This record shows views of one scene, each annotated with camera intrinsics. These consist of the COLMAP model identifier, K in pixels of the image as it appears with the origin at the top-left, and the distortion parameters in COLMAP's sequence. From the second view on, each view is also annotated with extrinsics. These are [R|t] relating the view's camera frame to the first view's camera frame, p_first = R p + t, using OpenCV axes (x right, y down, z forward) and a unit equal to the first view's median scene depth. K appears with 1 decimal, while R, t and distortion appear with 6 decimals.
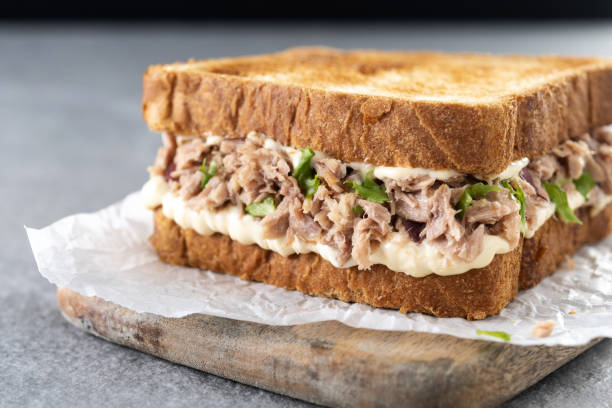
lens RADIAL K [[1640.4, 0, 304.4], [0, 1640.4, 201.6], [0, 0, 1]] dist [0.030343, 0.000000]
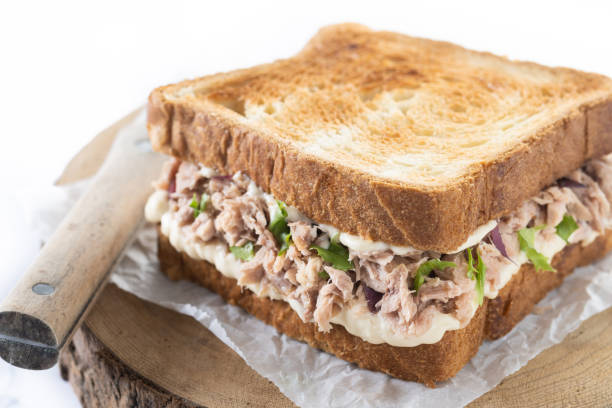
lens RADIAL K [[1640.4, 0, 307.1], [0, 1640.4, 205.0], [0, 0, 1]] dist [0.030343, 0.000000]
pose [[0.986733, 0.048044, -0.155077, 0.178925], [-0.008766, 0.969583, 0.244607, -0.286569], [0.162112, -0.240002, 0.957141, 0.009088]]
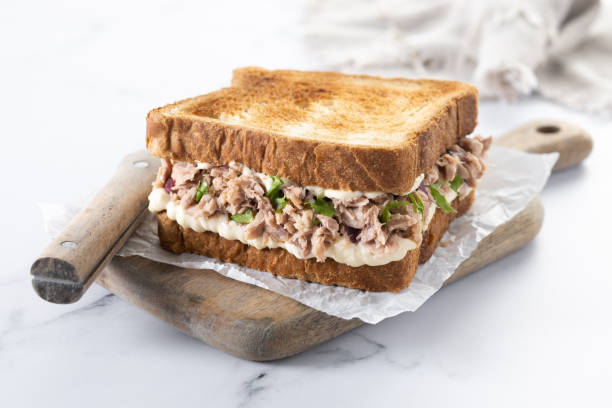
lens RADIAL K [[1640.4, 0, 306.1], [0, 1640.4, 199.9], [0, 0, 1]] dist [0.030343, 0.000000]
pose [[0.988668, -0.052920, 0.140478, -0.176010], [0.033409, 0.989899, 0.137779, -0.210411], [-0.146351, -0.131524, 0.980450, -0.422562]]
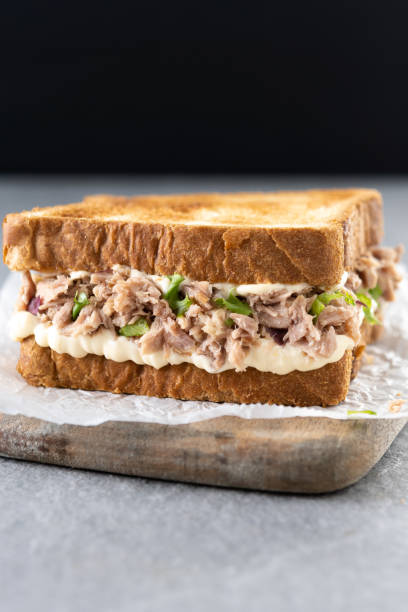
lens RADIAL K [[1640.4, 0, 205.6], [0, 1640.4, 302.2], [0, 0, 1]] dist [0.030343, 0.000000]
pose [[0.958750, -0.066767, 0.276297, -0.302729], [0.078208, 0.996468, -0.030586, 0.024863], [-0.273279, 0.050933, 0.960585, -0.132030]]
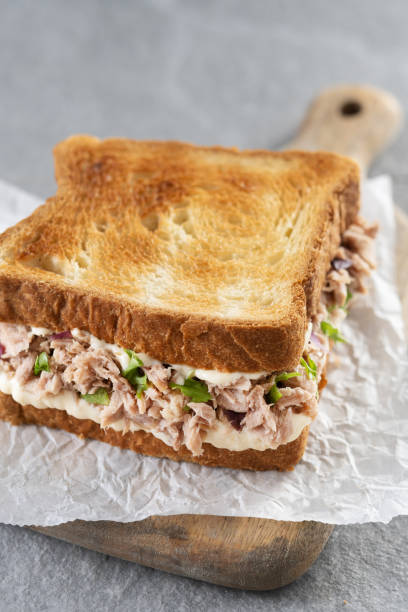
lens RADIAL K [[1640.4, 0, 200.8], [0, 1640.4, 308.3], [0, 0, 1]] dist [0.030343, 0.000000]
pose [[0.968378, -0.167039, 0.185317, -0.162857], [0.075353, 0.903923, 0.421005, -0.550227], [-0.237837, -0.393728, 0.887926, -0.034944]]
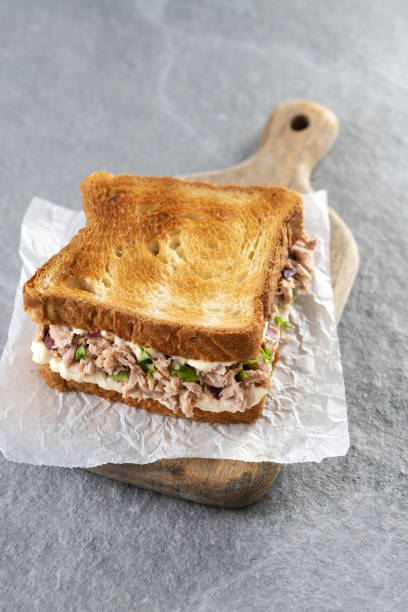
lens RADIAL K [[1640.4, 0, 202.9], [0, 1640.4, 308.4], [0, 0, 1]] dist [0.030343, 0.000000]
pose [[0.962887, -0.203620, 0.177166, -0.232153], [0.081160, 0.844453, 0.529445, -0.961658], [-0.257414, -0.495417, 0.829638, -0.400853]]
